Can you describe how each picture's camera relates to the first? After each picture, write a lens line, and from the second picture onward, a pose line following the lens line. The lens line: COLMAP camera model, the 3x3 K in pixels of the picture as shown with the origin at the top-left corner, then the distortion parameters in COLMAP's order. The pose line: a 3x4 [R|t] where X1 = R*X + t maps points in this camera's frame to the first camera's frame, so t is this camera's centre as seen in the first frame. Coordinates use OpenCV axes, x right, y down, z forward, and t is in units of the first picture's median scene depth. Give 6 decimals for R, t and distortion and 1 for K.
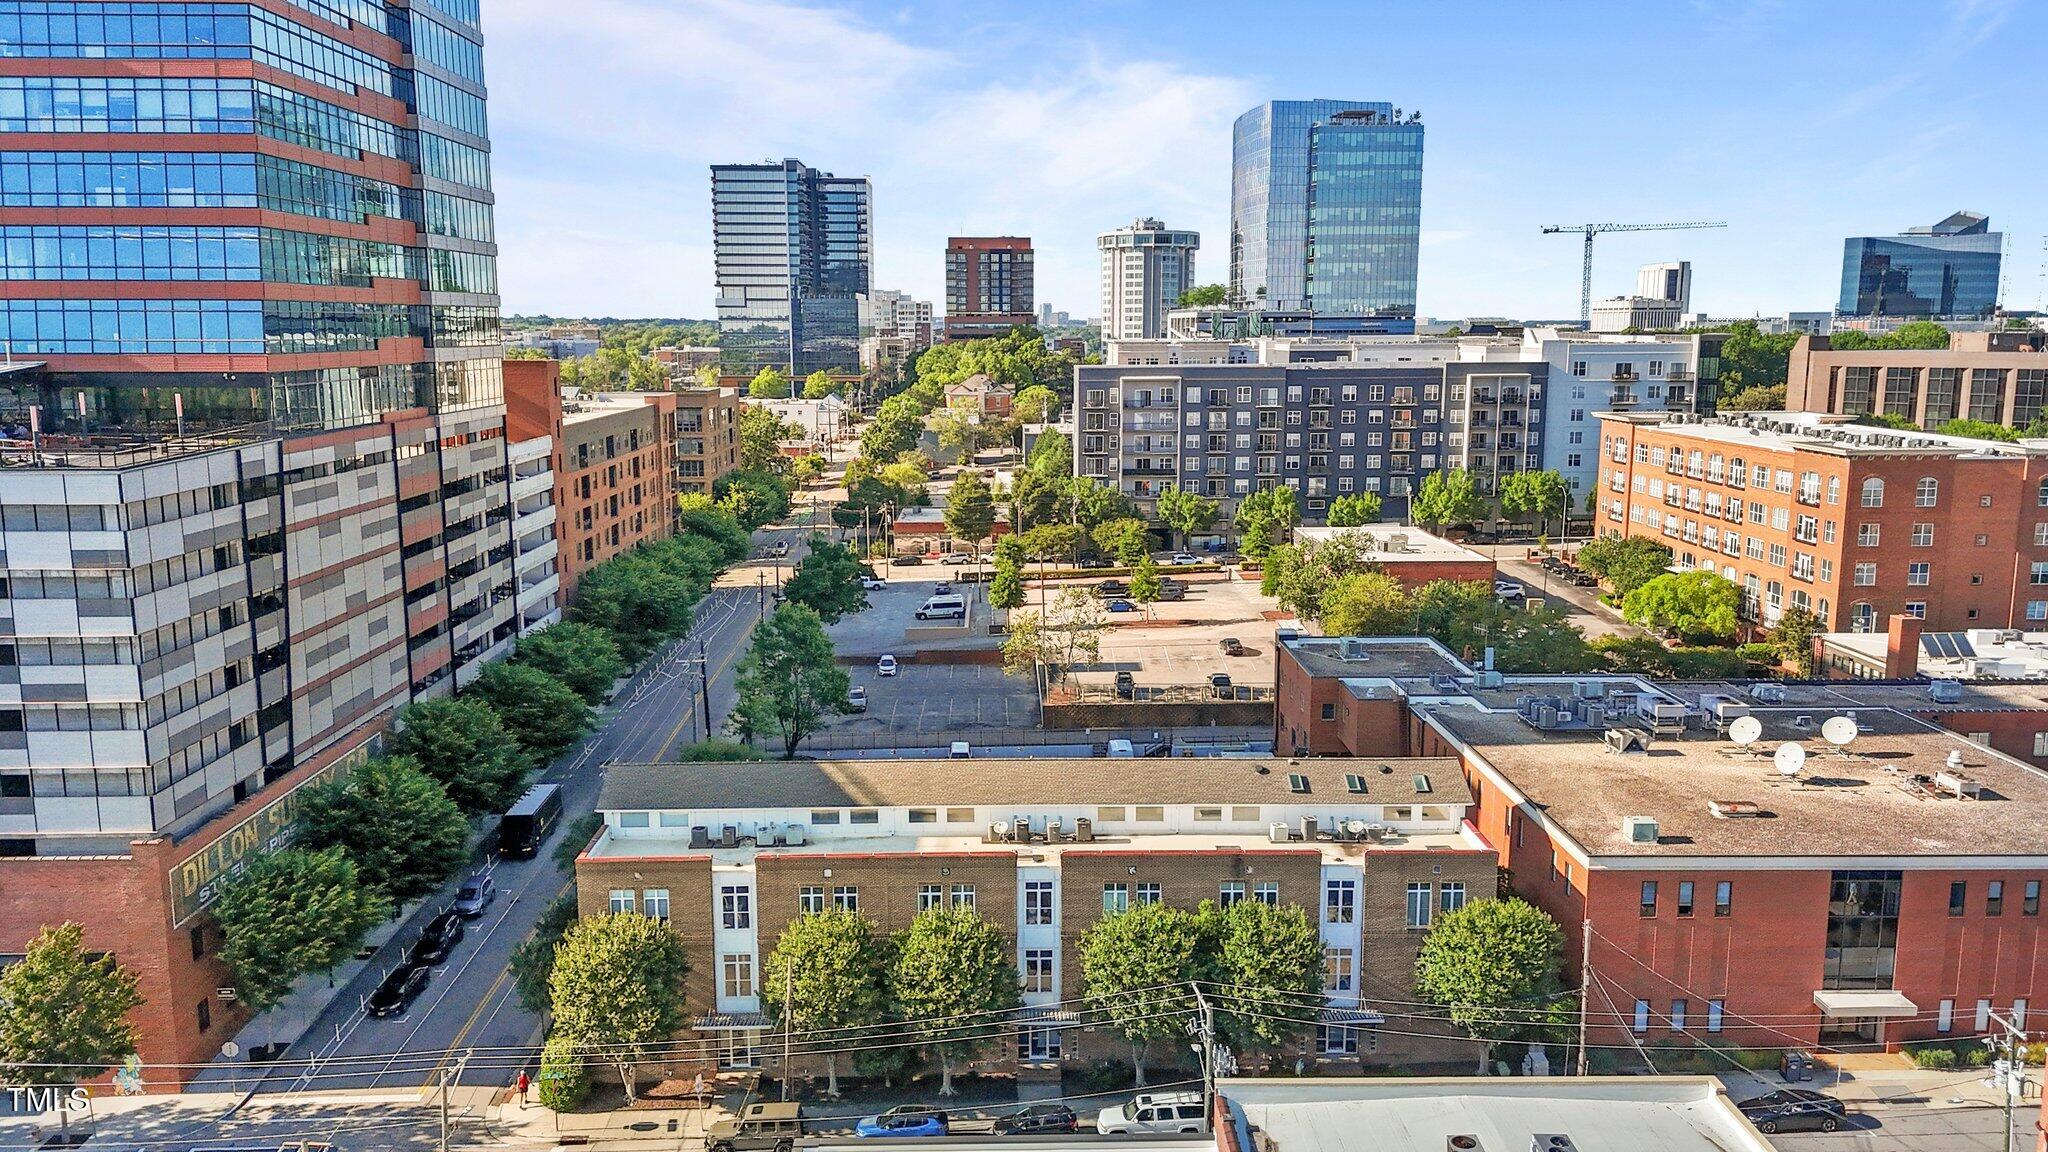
lens RADIAL K [[1527.9, 0, 1019.4], [0, 1527.9, 592.3], [0, 0, 1]] dist [0.043824, -0.032046]
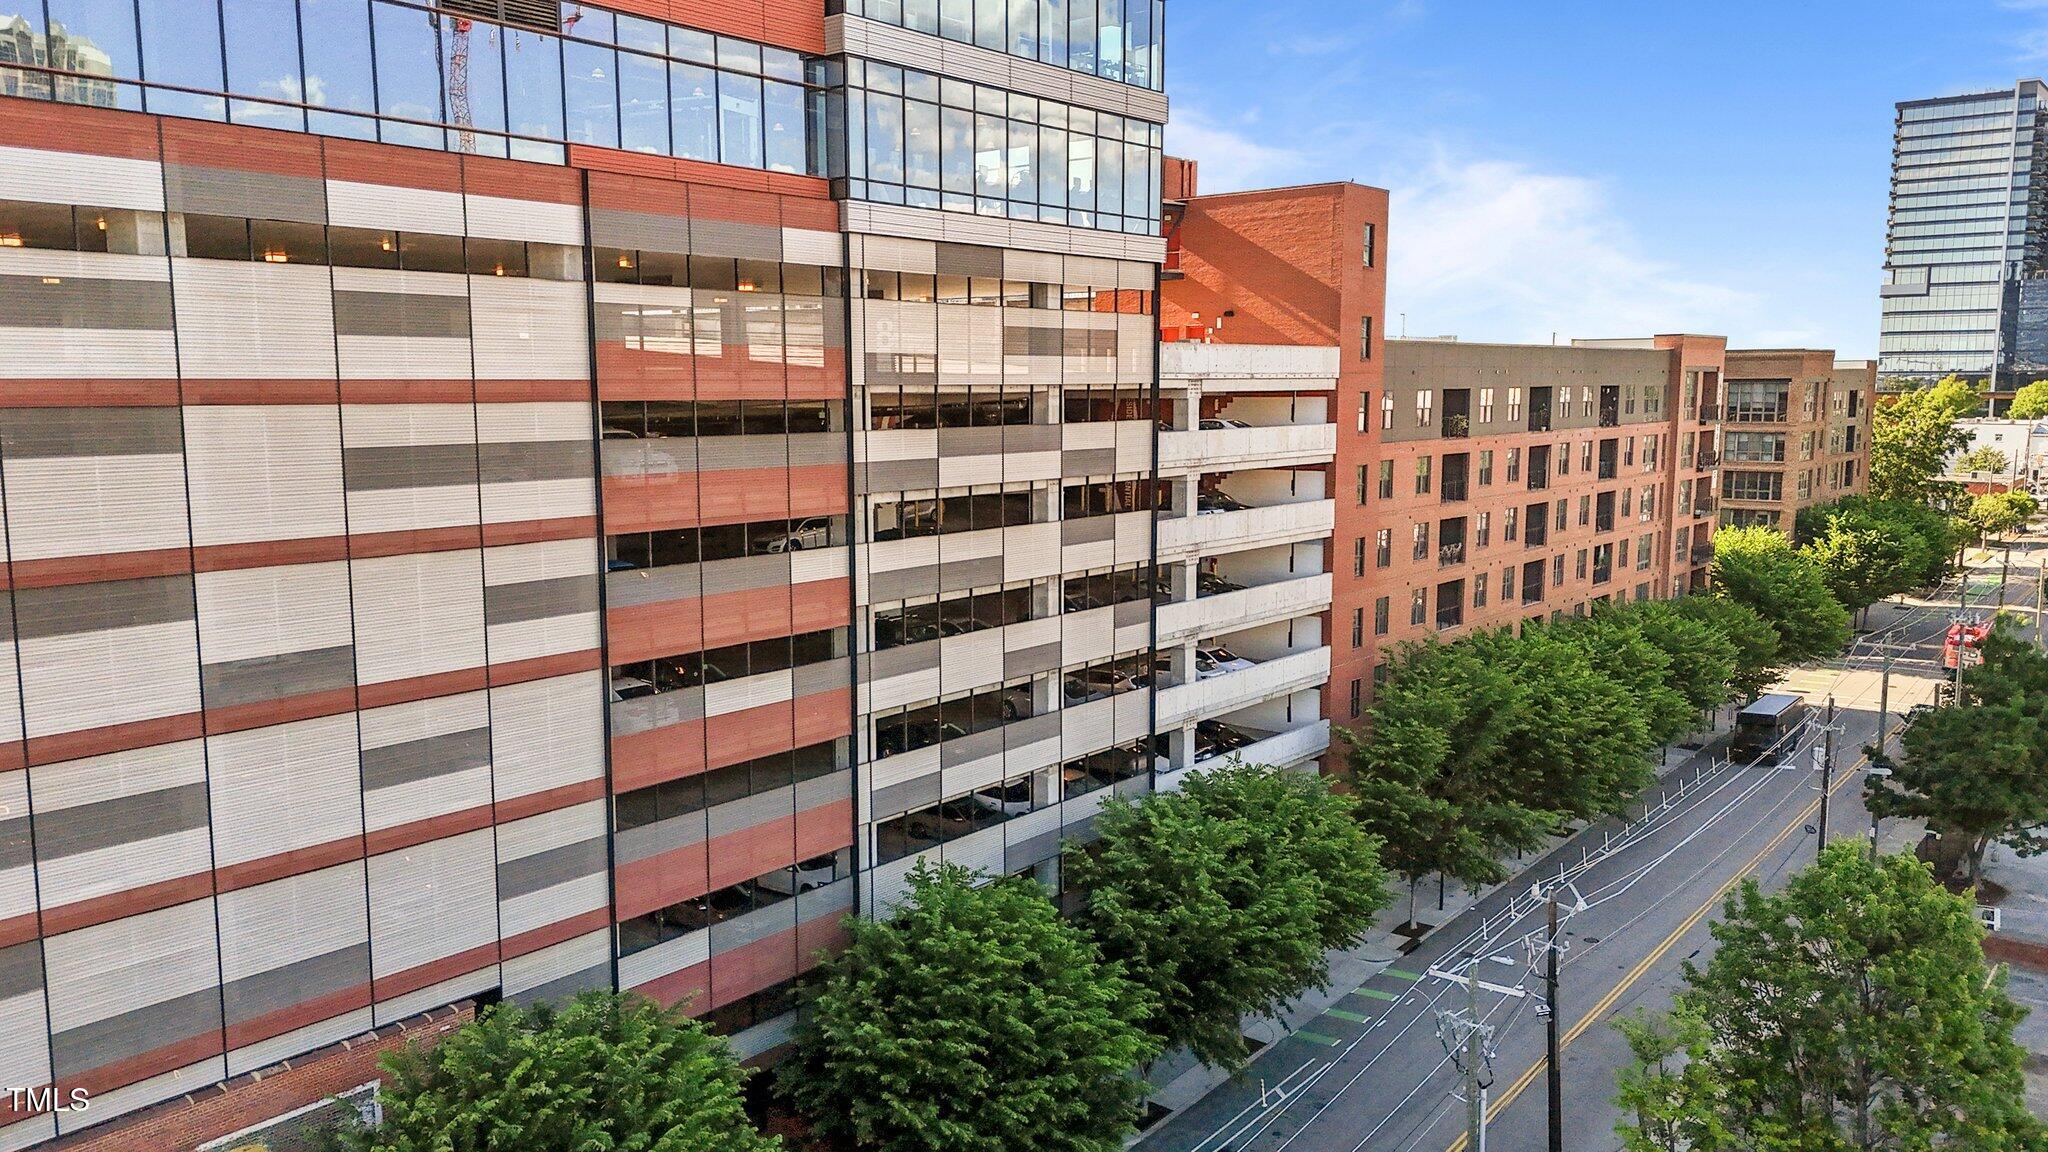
lens RADIAL K [[1527.9, 0, 1024.8], [0, 1527.9, 575.0], [0, 0, 1]] dist [0.043824, -0.032046]
pose [[0.761344, 0.088415, -0.642292, -0.085432], [-0.116296, 0.993214, -0.001131, -0.025625], [0.637833, 0.075557, 0.766459, 0.659542]]
